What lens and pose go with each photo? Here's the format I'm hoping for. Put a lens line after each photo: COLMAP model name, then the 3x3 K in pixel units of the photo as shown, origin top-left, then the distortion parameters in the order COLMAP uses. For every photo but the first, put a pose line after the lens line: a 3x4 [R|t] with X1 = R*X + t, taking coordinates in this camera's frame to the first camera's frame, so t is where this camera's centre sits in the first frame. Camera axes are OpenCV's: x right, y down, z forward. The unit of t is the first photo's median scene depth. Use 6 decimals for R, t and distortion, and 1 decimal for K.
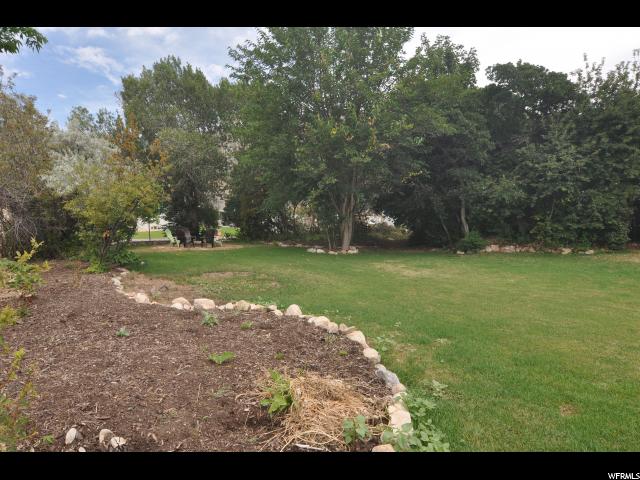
lens RADIAL K [[329.4, 0, 319.4], [0, 329.4, 225.7], [0, 0, 1]] dist [-0.040169, -0.000646]
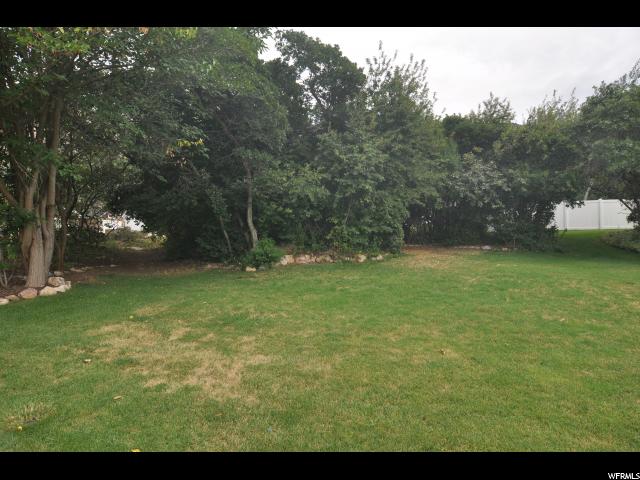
lens RADIAL K [[329.4, 0, 319.4], [0, 329.4, 225.7], [0, 0, 1]] dist [-0.040169, -0.000646]
pose [[0.741080, -0.006105, 0.671389, 0.062867], [0.013618, 0.999890, -0.005939, -0.006419], [-0.671279, 0.013544, 0.741081, 0.372263]]
